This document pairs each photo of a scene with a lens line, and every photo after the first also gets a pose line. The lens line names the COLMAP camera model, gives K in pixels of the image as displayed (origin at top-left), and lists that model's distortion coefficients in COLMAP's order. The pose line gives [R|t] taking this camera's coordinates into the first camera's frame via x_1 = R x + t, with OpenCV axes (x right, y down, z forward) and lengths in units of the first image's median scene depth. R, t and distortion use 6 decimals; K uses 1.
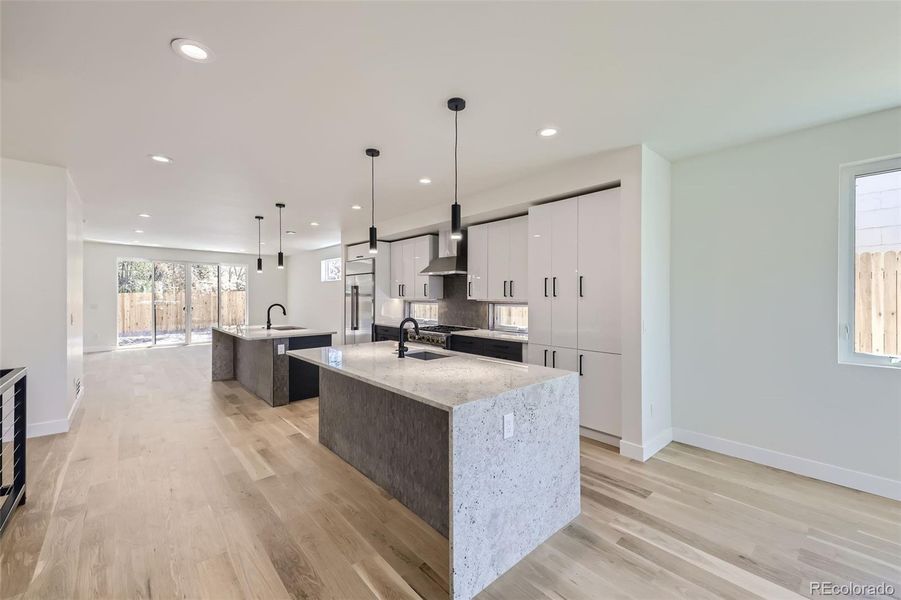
lens RADIAL K [[361.0, 0, 450.5], [0, 361.0, 300.0], [0, 0, 1]] dist [0.012208, -0.000077]
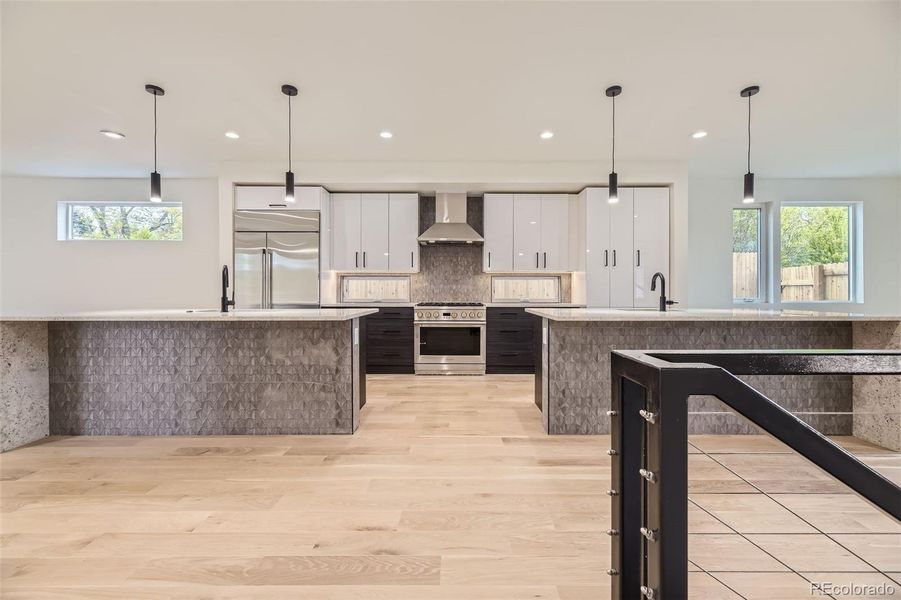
lens RADIAL K [[368.9, 0, 452.5], [0, 368.9, 296.4], [0, 0, 1]] dist [0.001115, -0.000056]
pose [[0.675722, -0.007247, 0.737121, -1.194570], [0.006413, 0.999972, 0.003953, 0.101371], [-0.737129, 0.002056, 0.675749, 0.684903]]
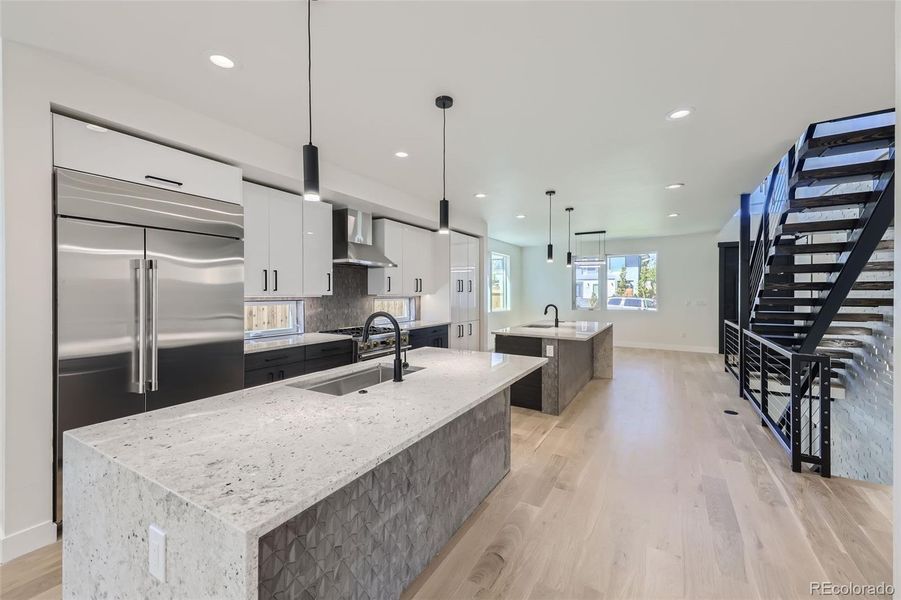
lens RADIAL K [[368.4, 0, 447.4], [0, 368.4, 294.5], [0, 0, 1]] dist [0.018907, -0.000020]
pose [[-0.291295, -0.008681, 0.956594, -1.549232], [0.006092, 0.999922, 0.010929, -0.019915], [-0.956614, 0.009011, -0.291219, 1.871207]]
